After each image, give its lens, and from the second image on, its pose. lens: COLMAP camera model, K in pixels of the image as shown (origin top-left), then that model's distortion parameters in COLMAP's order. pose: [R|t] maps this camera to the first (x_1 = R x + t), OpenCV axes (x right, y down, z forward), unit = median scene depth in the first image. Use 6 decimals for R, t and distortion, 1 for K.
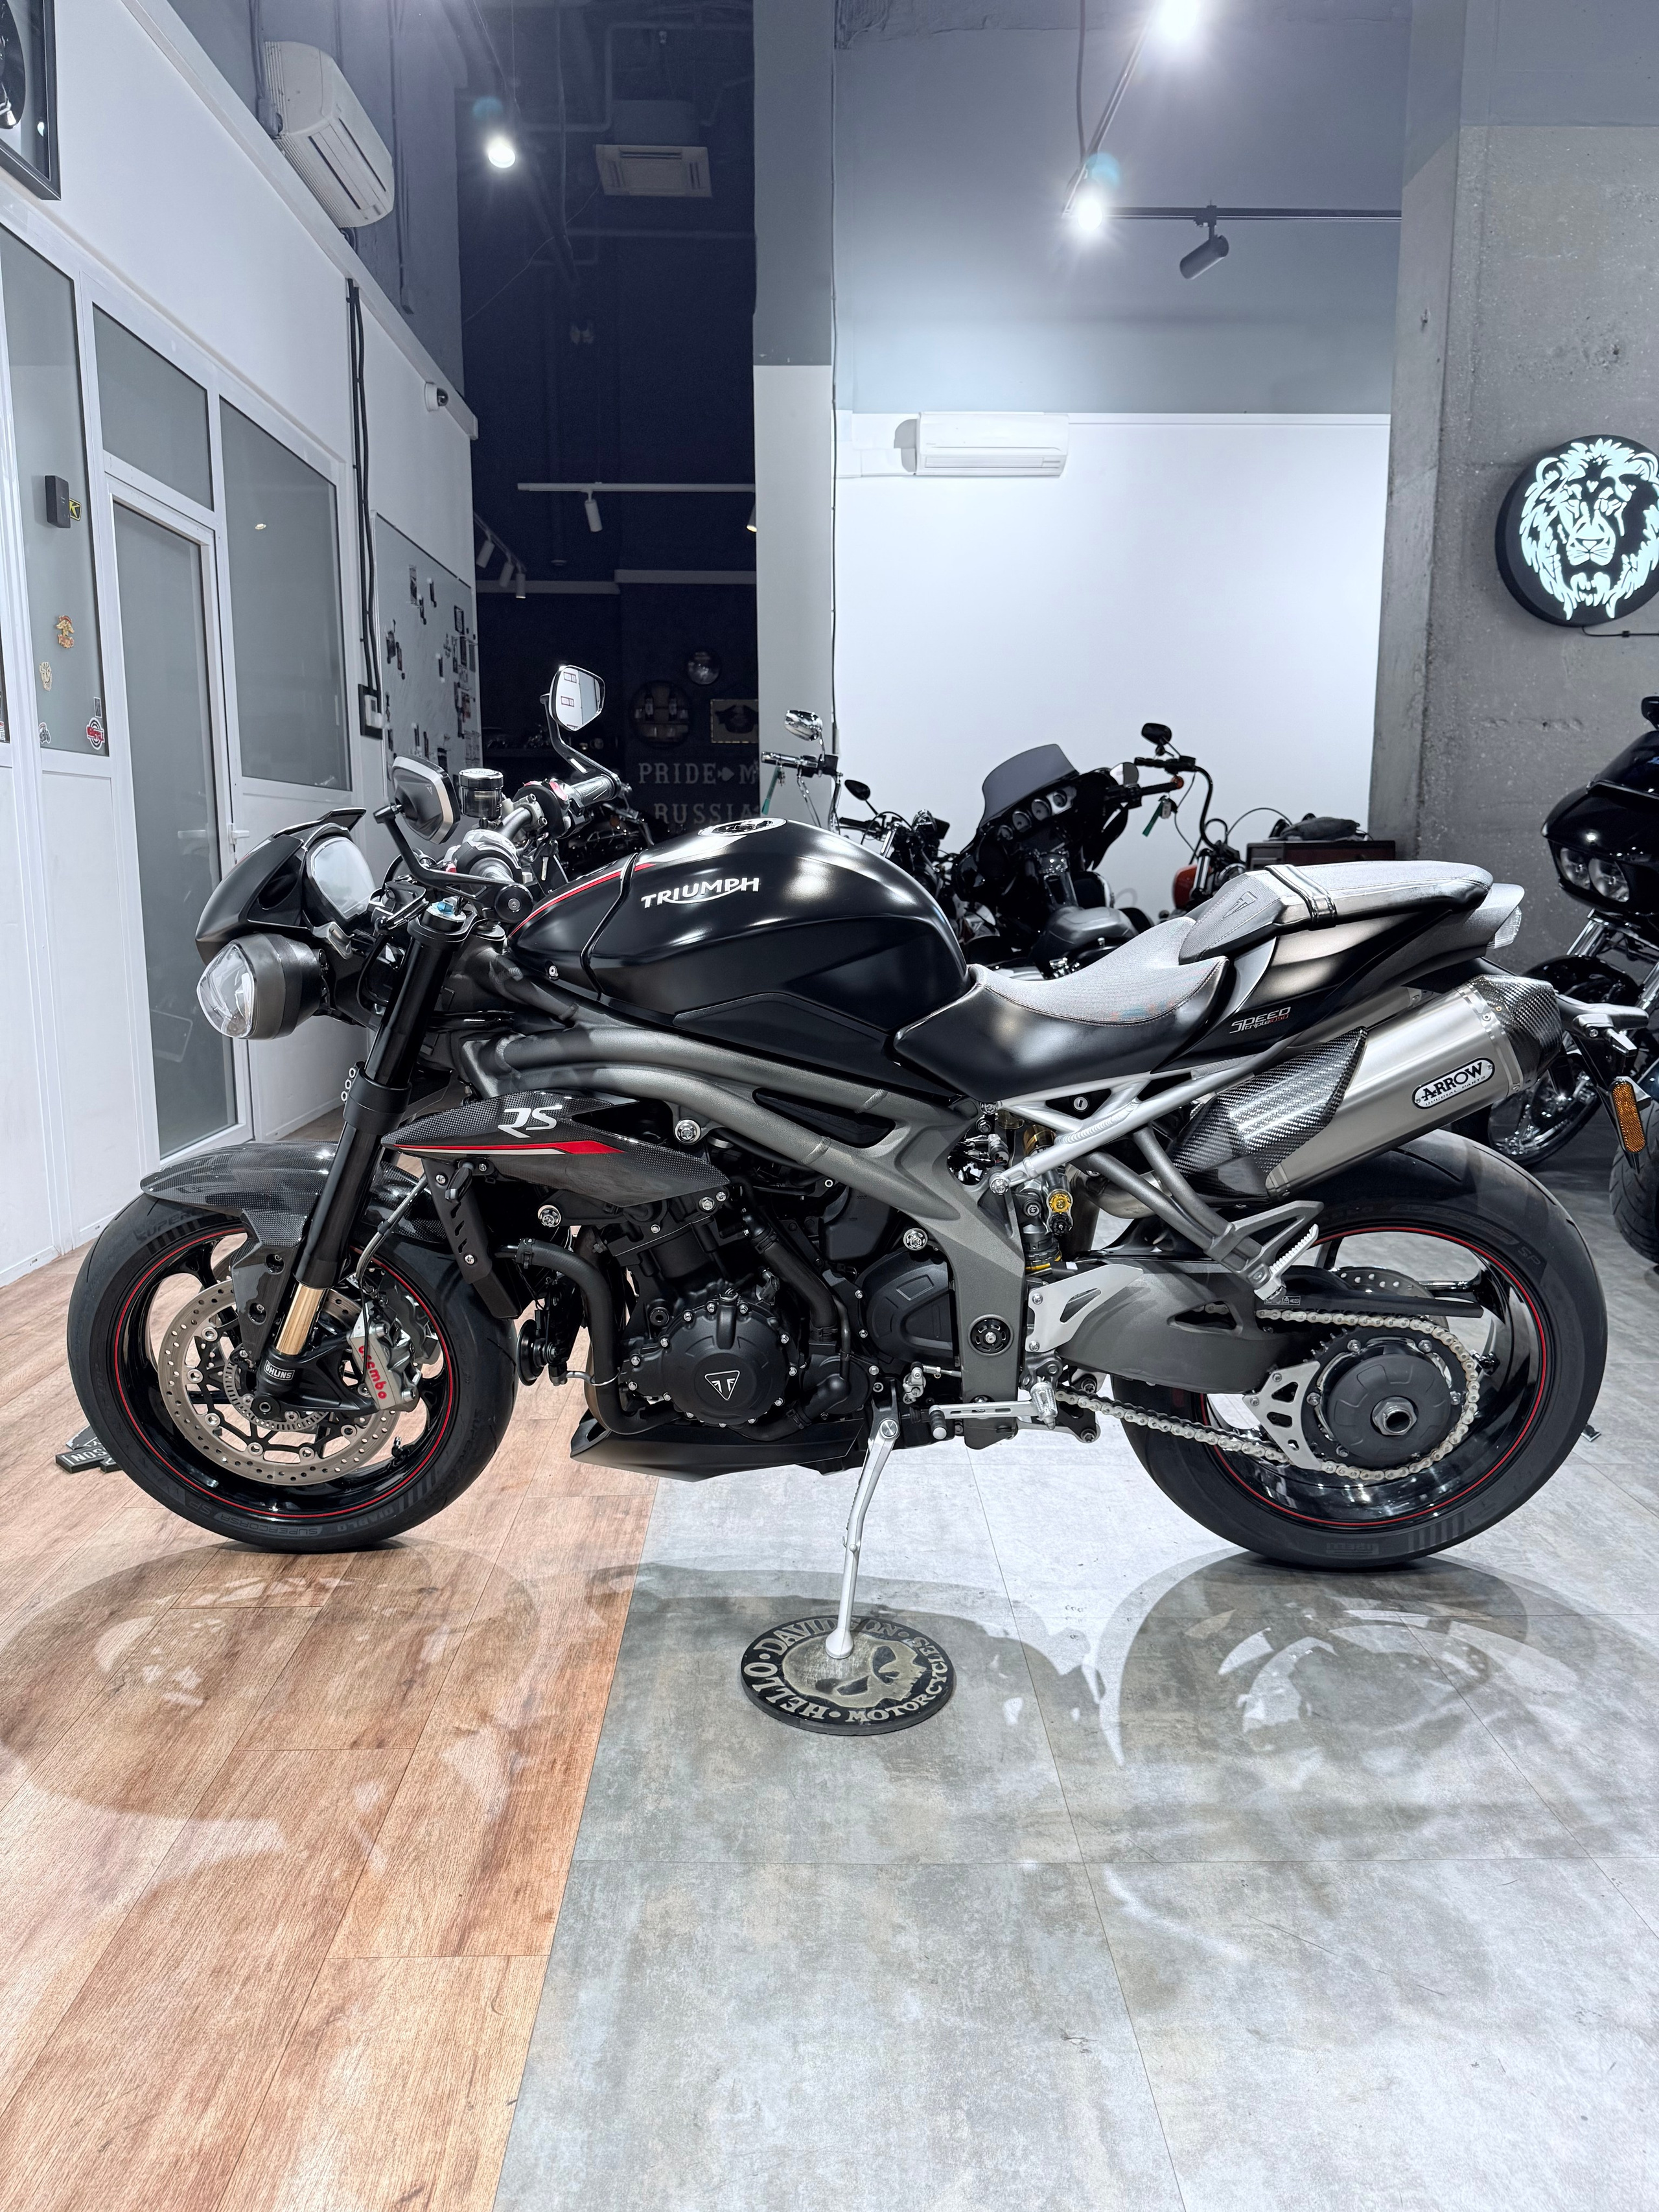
lens RADIAL K [[1552.8, 0, 832.9], [0, 1552.8, 1098.0], [0, 0, 1]] dist [0.069846, -0.123410]
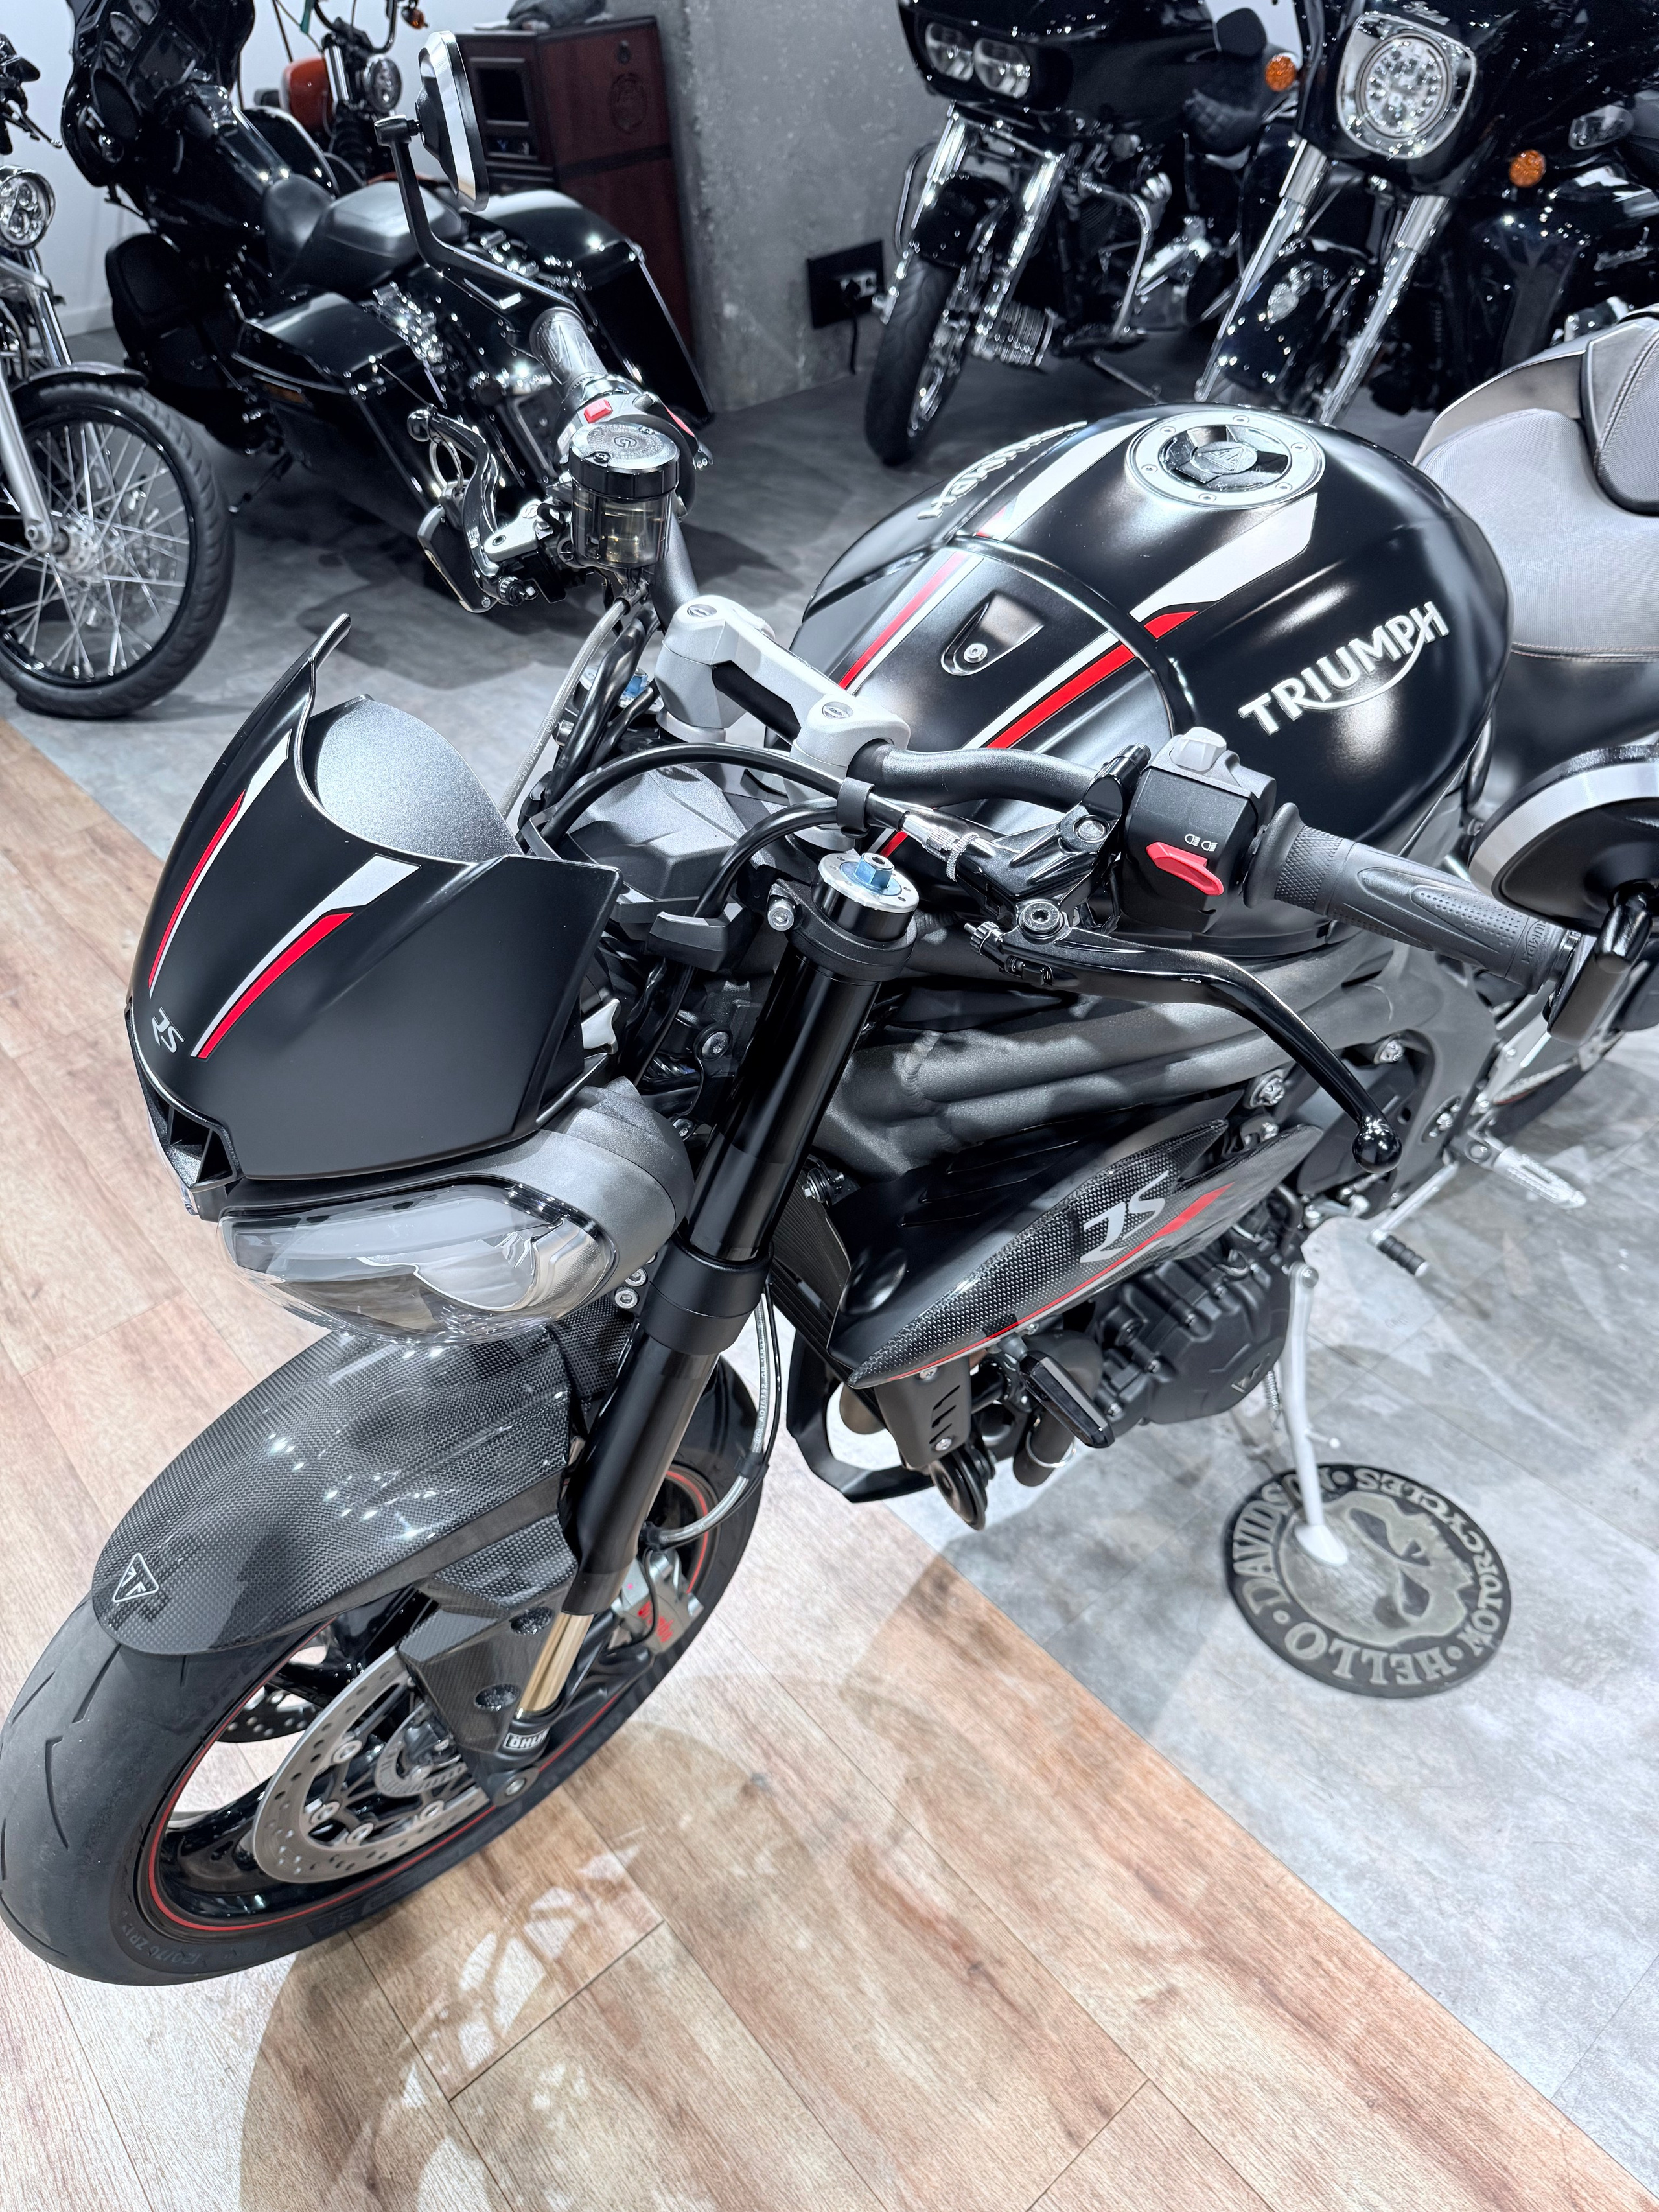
lens RADIAL K [[1590.7, 0, 822.5], [0, 1590.7, 1093.8], [0, 0, 1]] dist [0.010897, -0.025194]
pose [[0.775567, -0.427296, 0.464666, -0.403080], [0.165024, 0.847727, 0.504109, -0.242263], [-0.609313, -0.314289, 0.727983, 0.571264]]
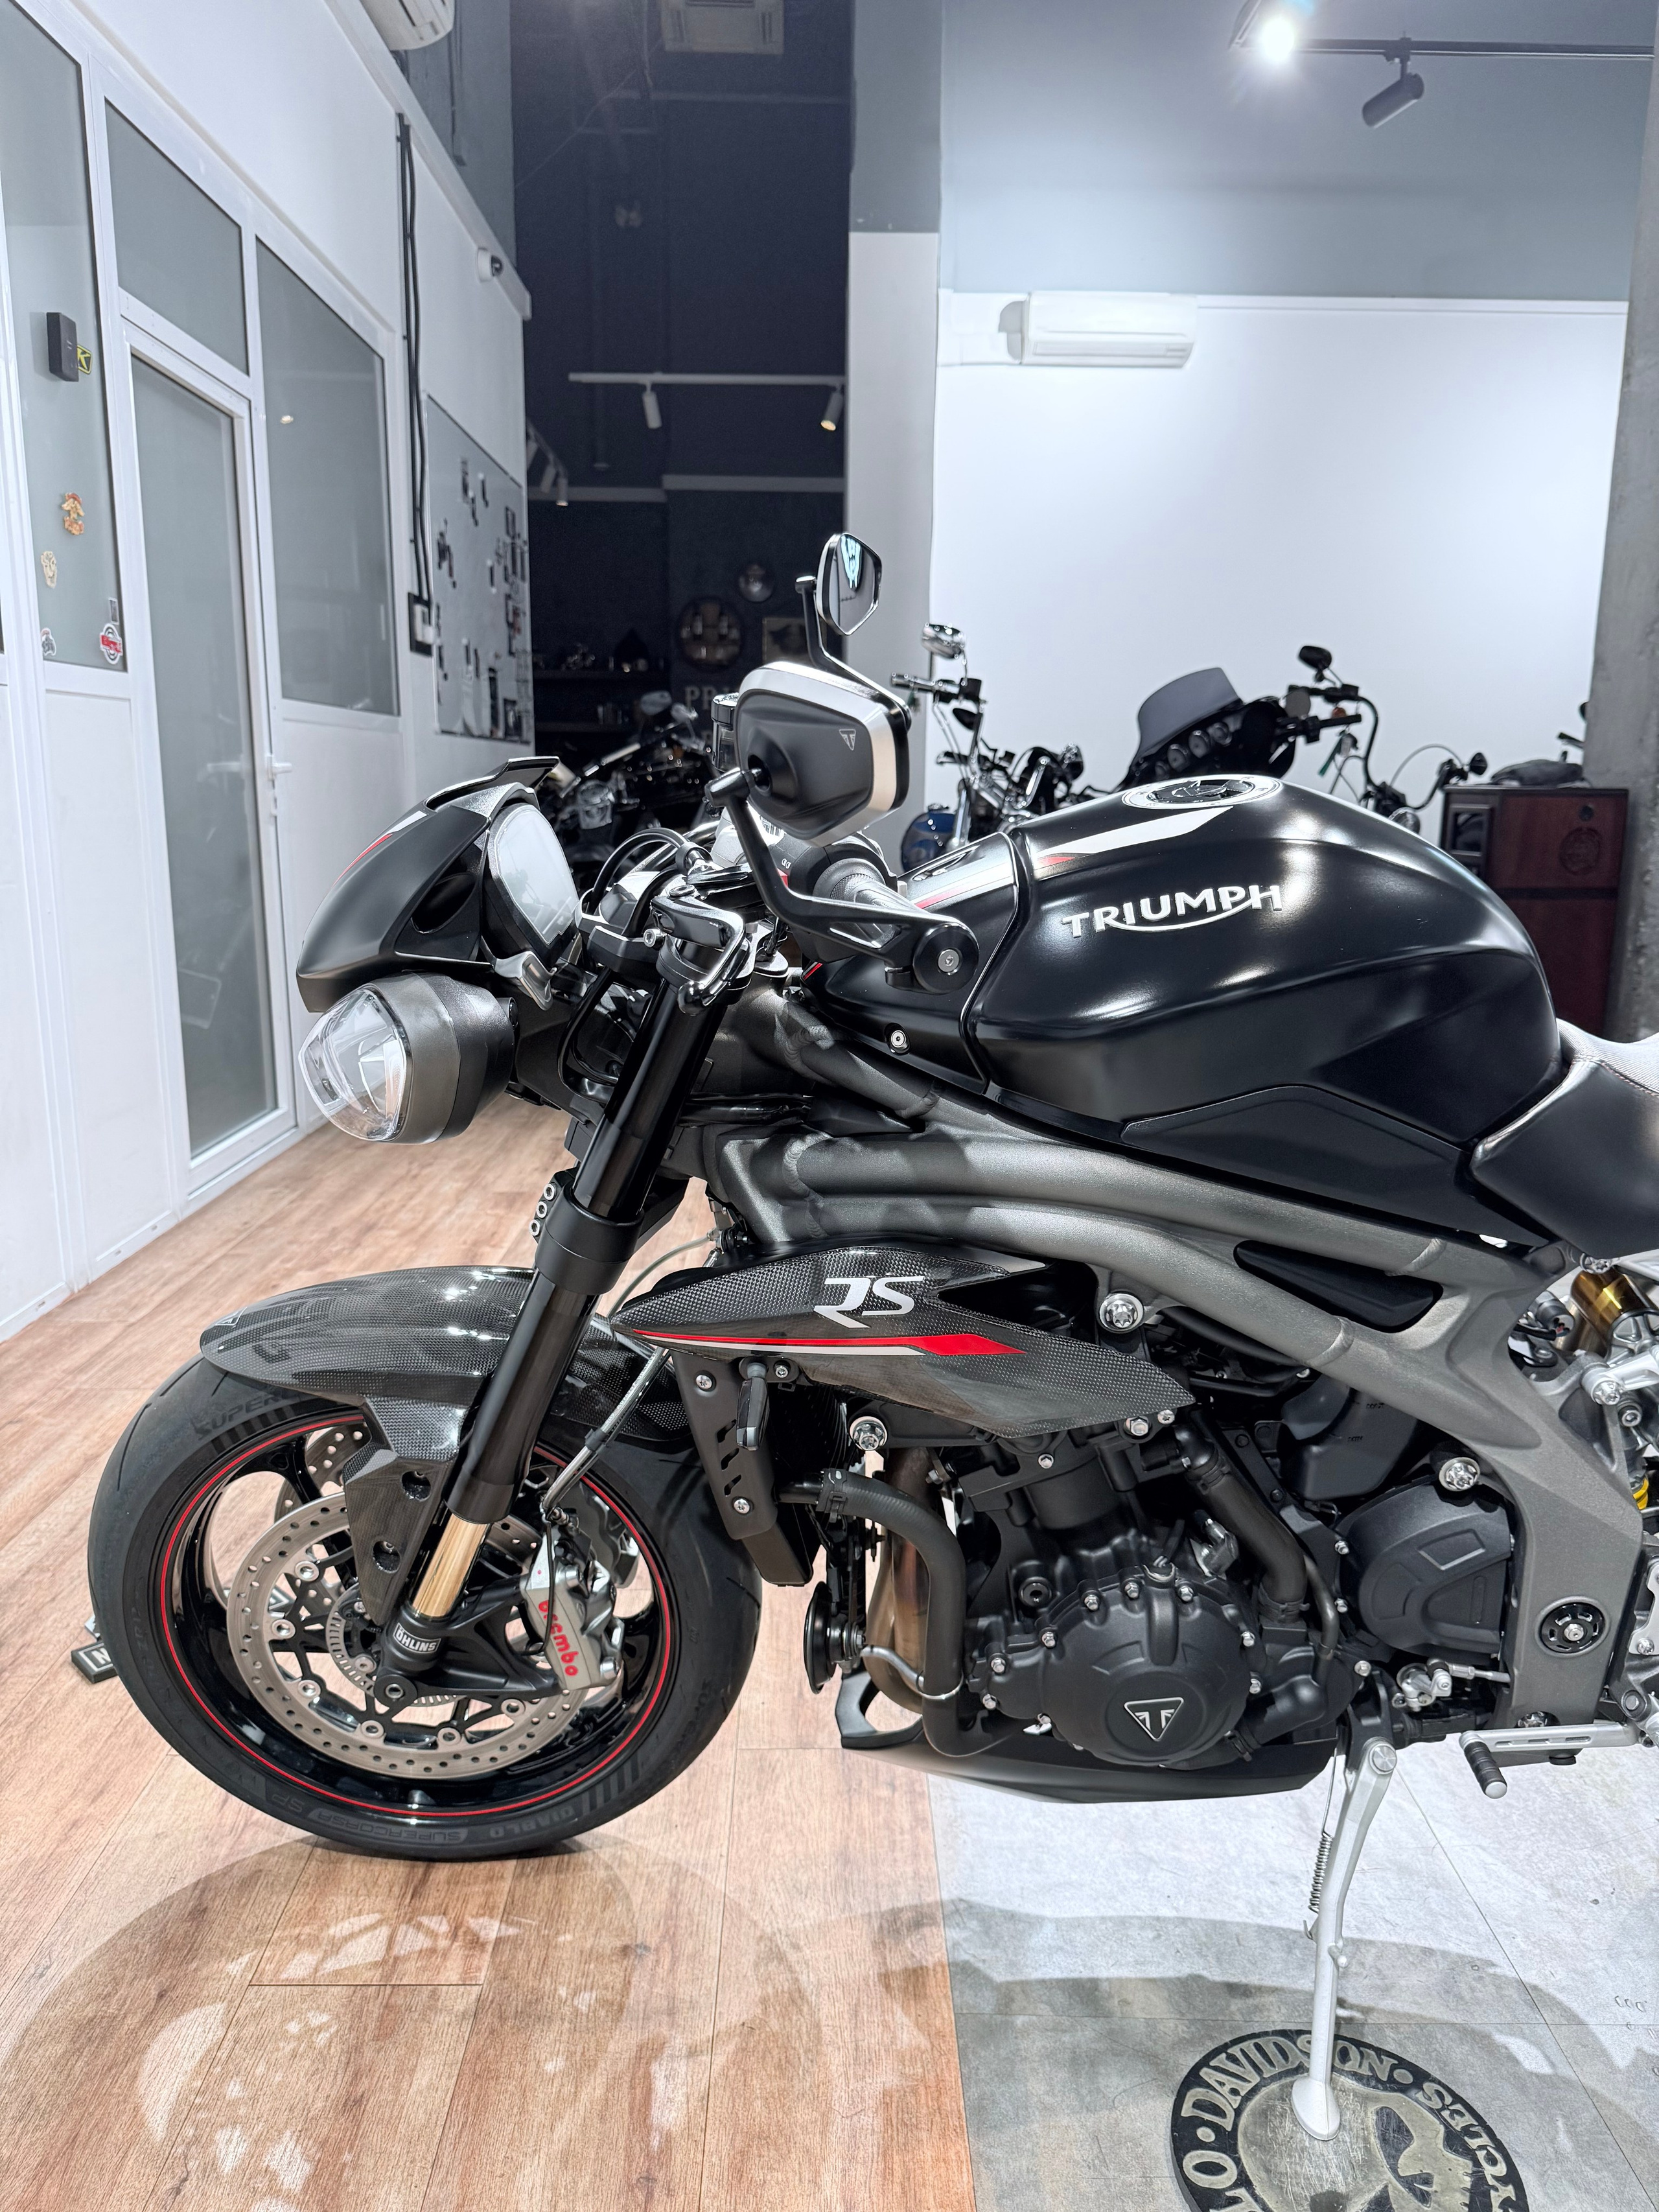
lens RADIAL K [[1575.6, 0, 833.0], [0, 1575.6, 1093.1], [0, 0, 1]] dist [0.017001, -0.031546]
pose [[0.999905, 0.011763, -0.007233, -0.167675], [-0.011465, 0.999139, 0.039880, -0.070816], [0.007696, -0.039793, 0.999178, 0.336723]]
